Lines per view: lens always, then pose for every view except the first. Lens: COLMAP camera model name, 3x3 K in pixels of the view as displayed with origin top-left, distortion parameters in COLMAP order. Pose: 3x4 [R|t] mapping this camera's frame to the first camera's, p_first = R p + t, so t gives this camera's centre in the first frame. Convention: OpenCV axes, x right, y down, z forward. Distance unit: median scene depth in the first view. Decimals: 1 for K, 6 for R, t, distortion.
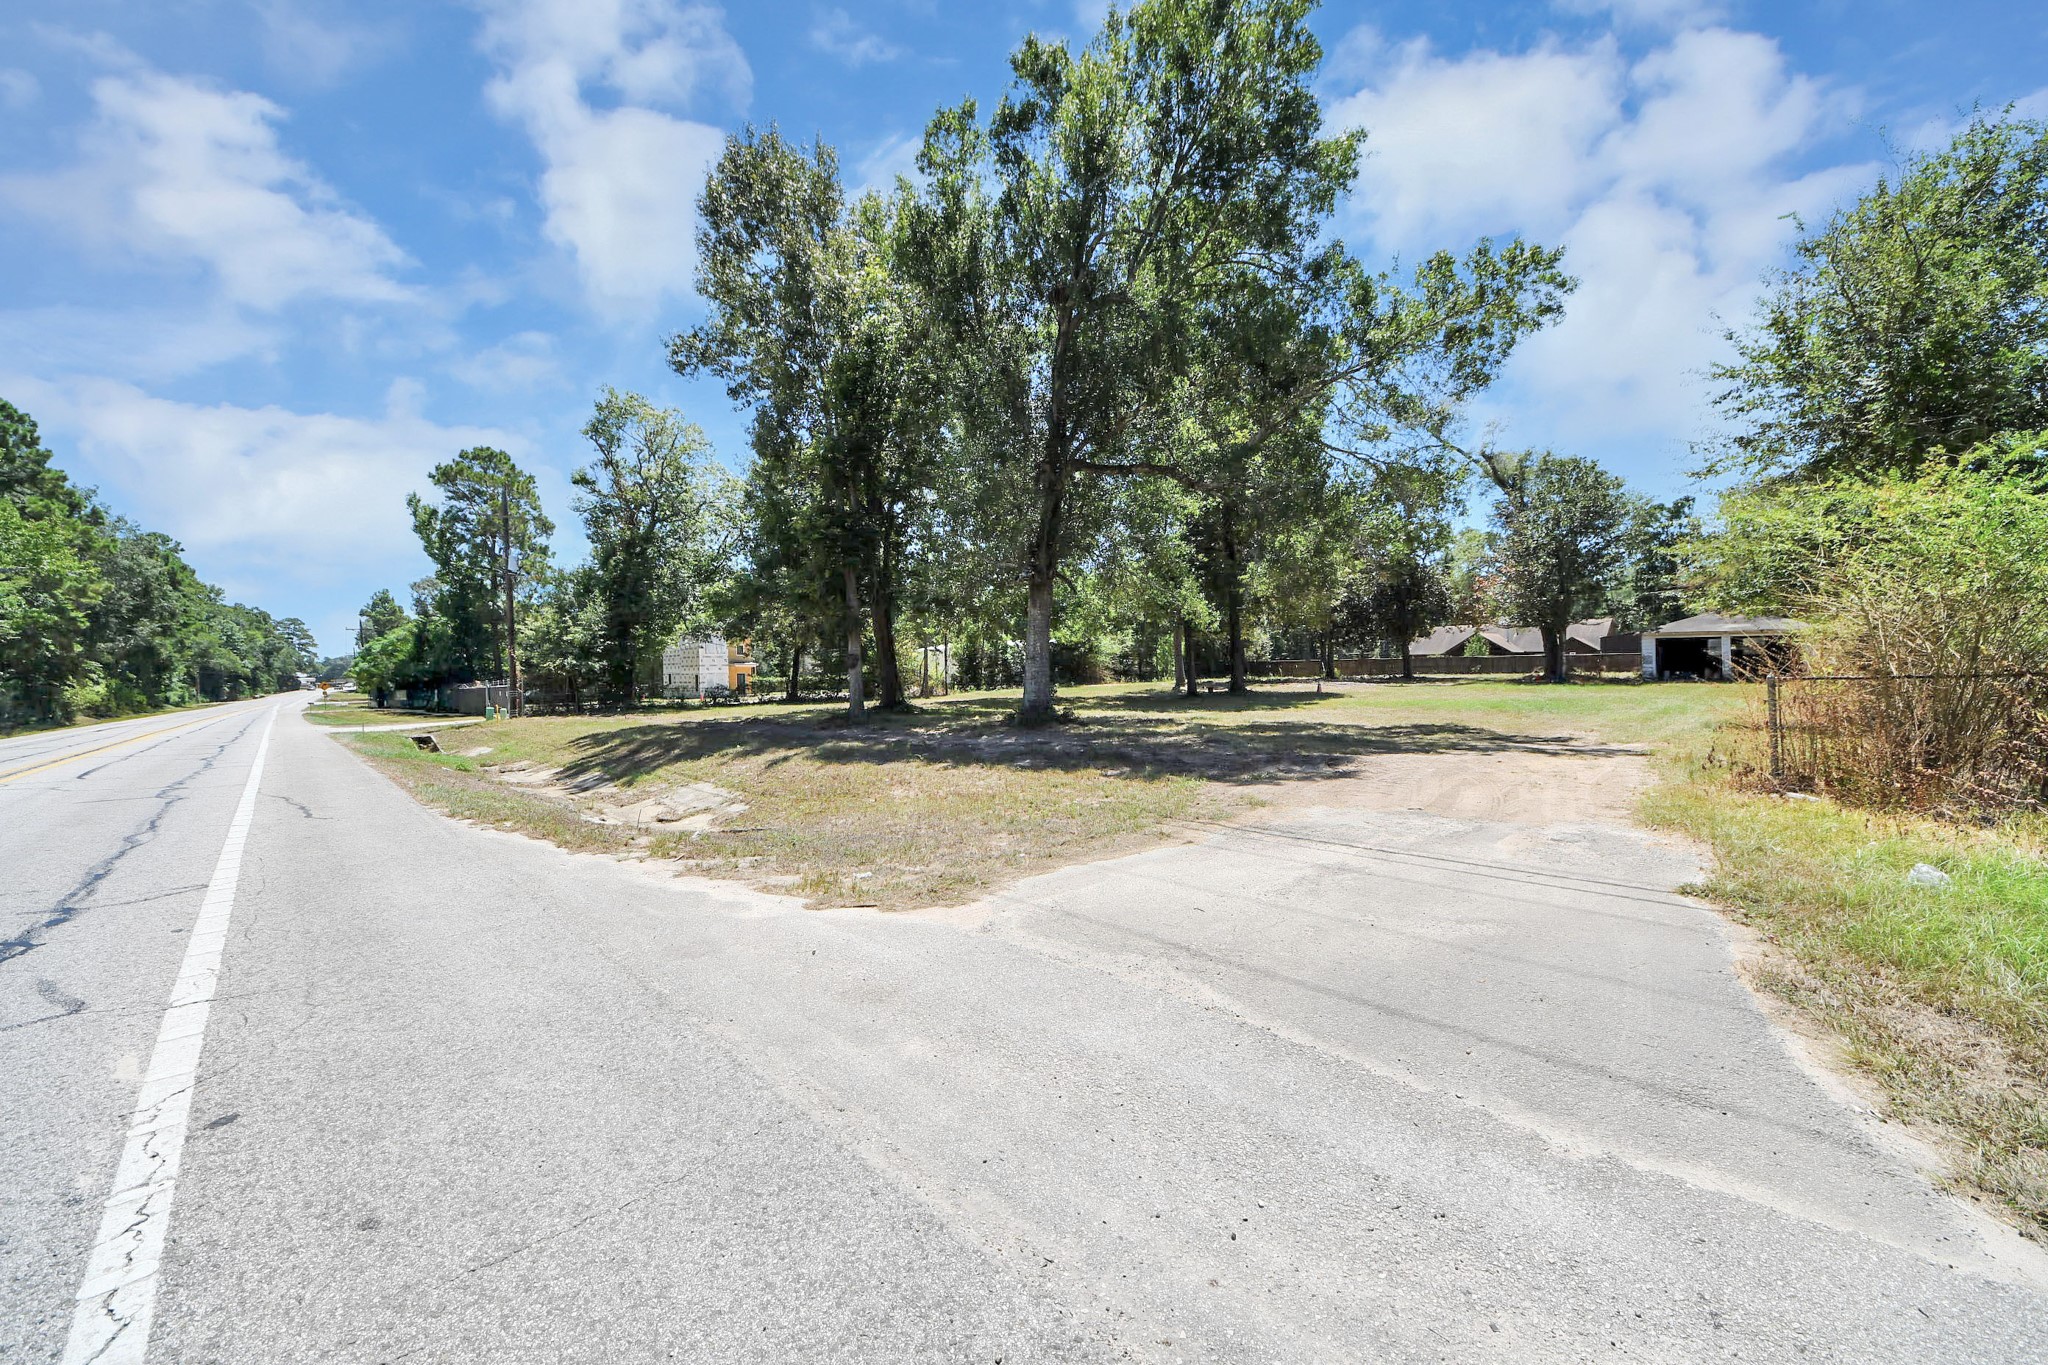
lens RADIAL K [[721.2, 0, 1011.7], [0, 721.2, 681.9], [0, 0, 1]] dist [0.039397, -0.027862]
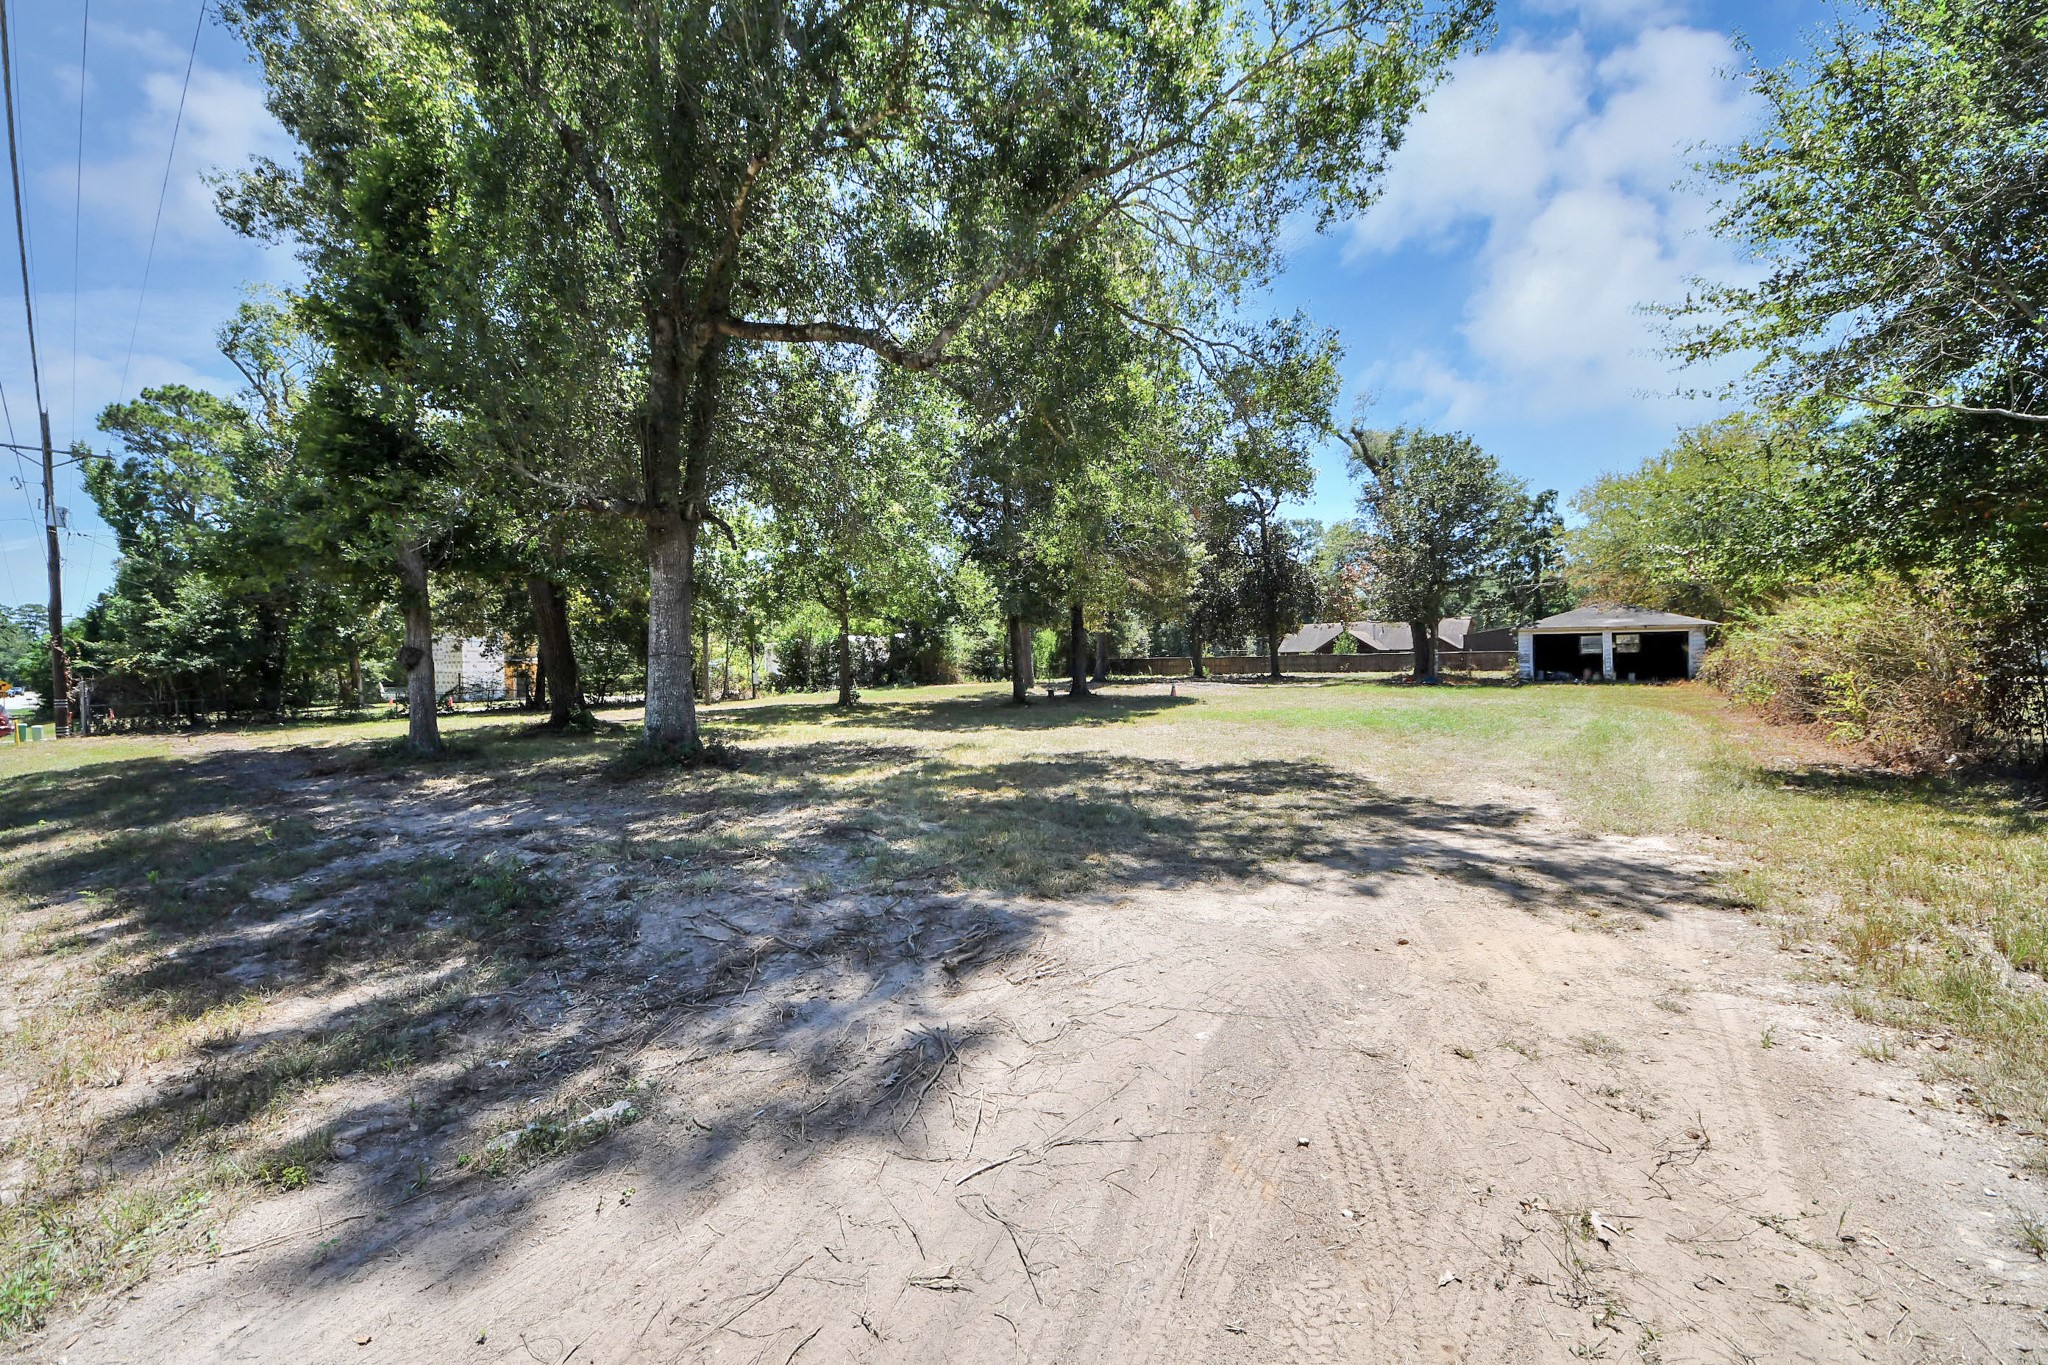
lens RADIAL K [[717.2, 0, 1008.4], [0, 717.2, 683.6], [0, 0, 1]] dist [0.047043, -0.027282]
pose [[0.991306, -0.002080, 0.131564, 0.131562], [0.001077, 0.999970, 0.007695, -0.007494], [-0.131576, -0.007487, 0.991278, 0.206339]]
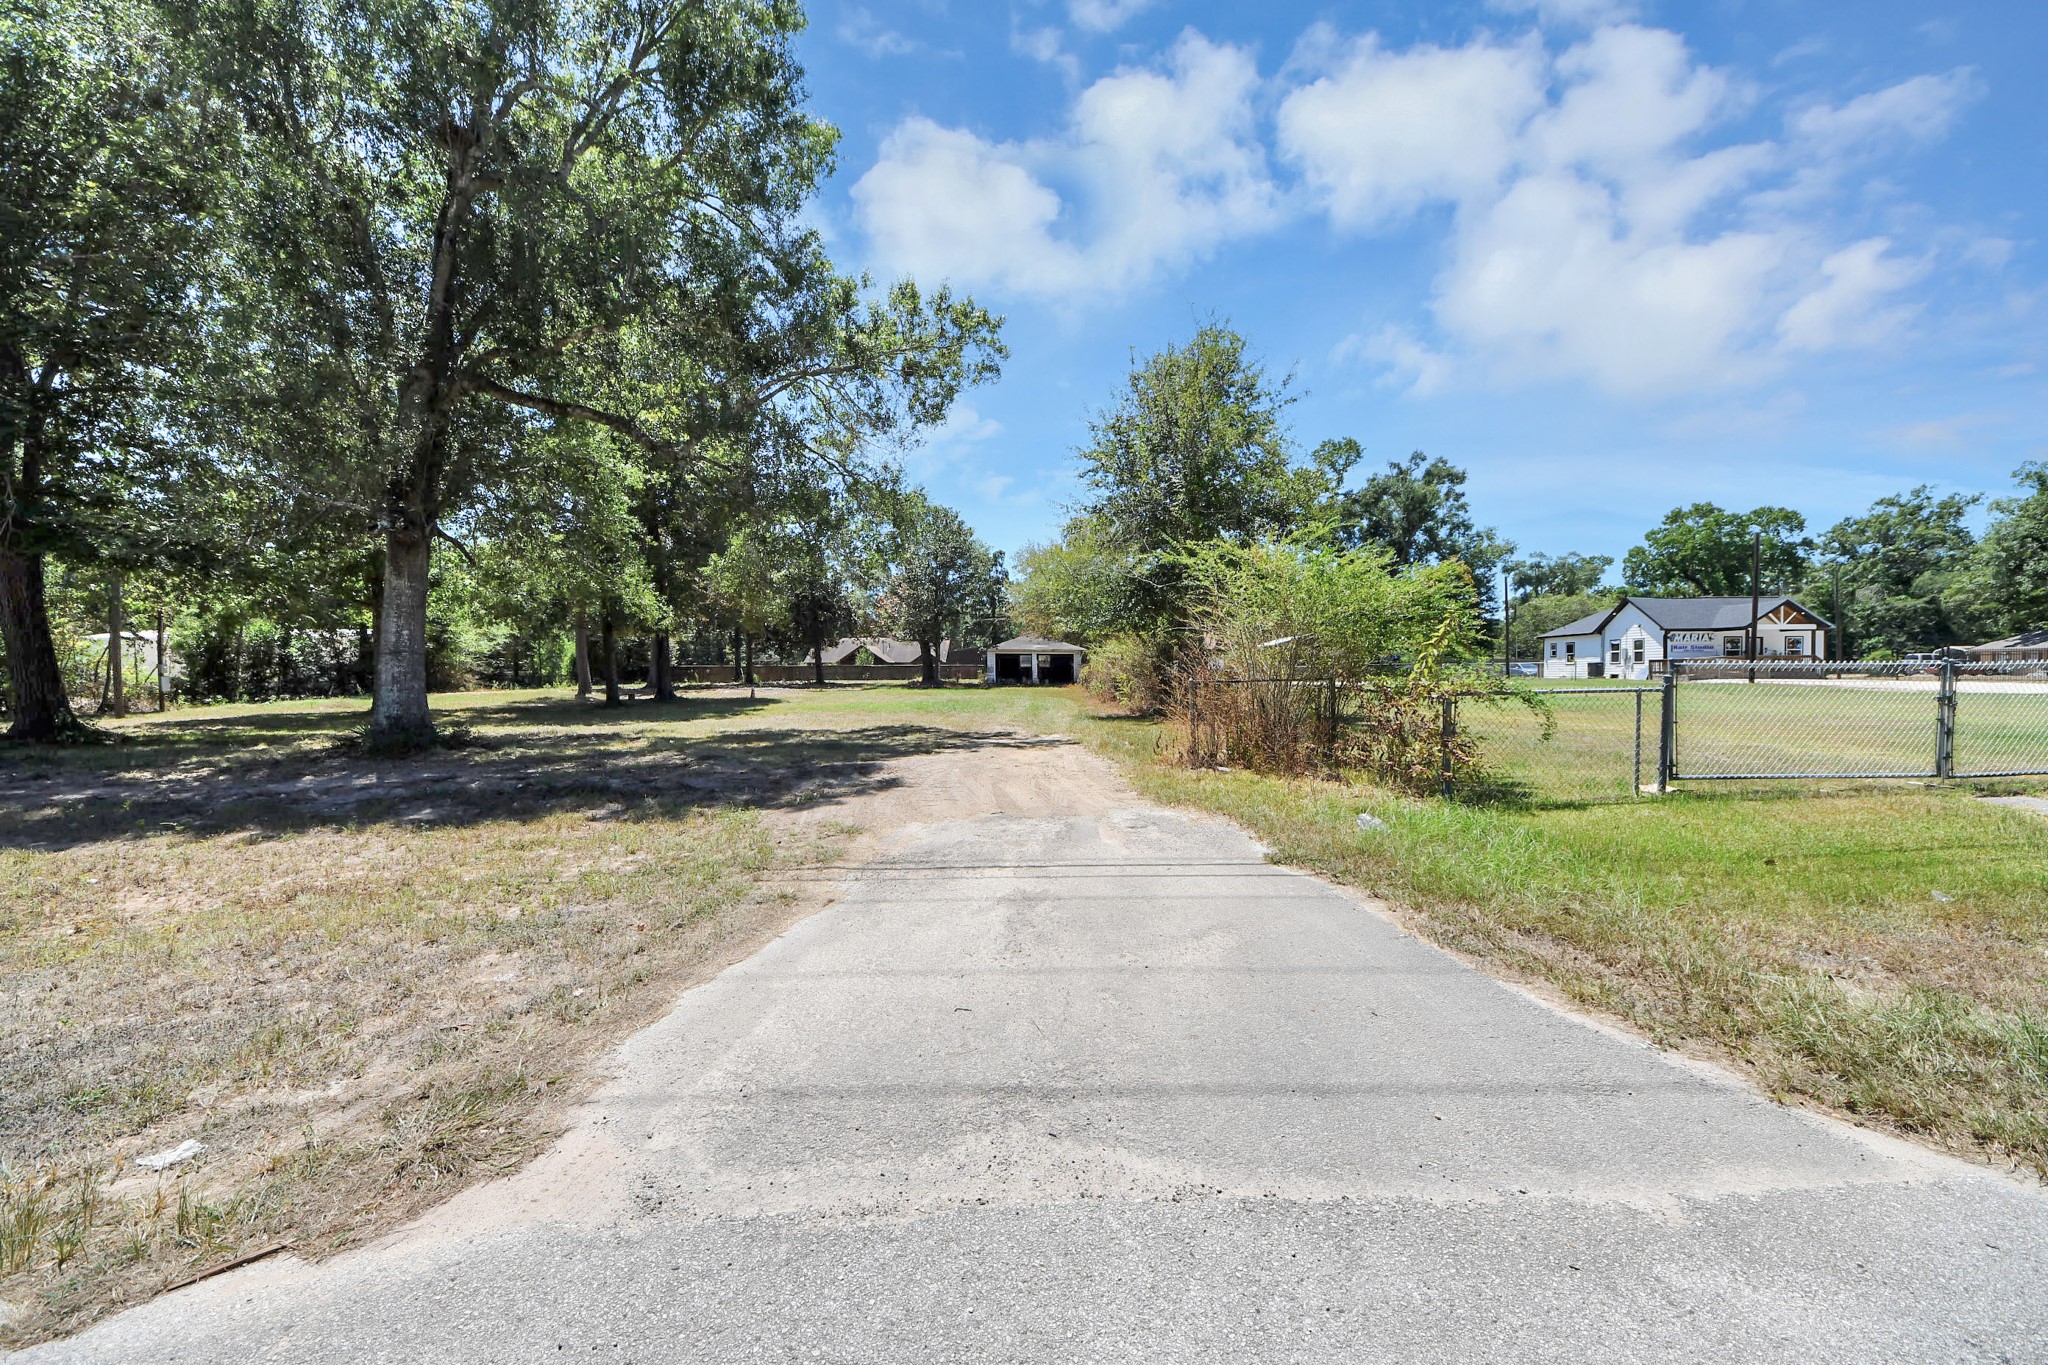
lens RADIAL K [[721.2, 0, 1011.7], [0, 721.2, 681.9], [0, 0, 1]] dist [0.039397, -0.027862]
pose [[0.702010, 0.001785, 0.712165, -0.028651], [0.004304, 0.999968, -0.006749, 0.000684], [-0.712154, 0.007802, 0.701980, 0.067024]]
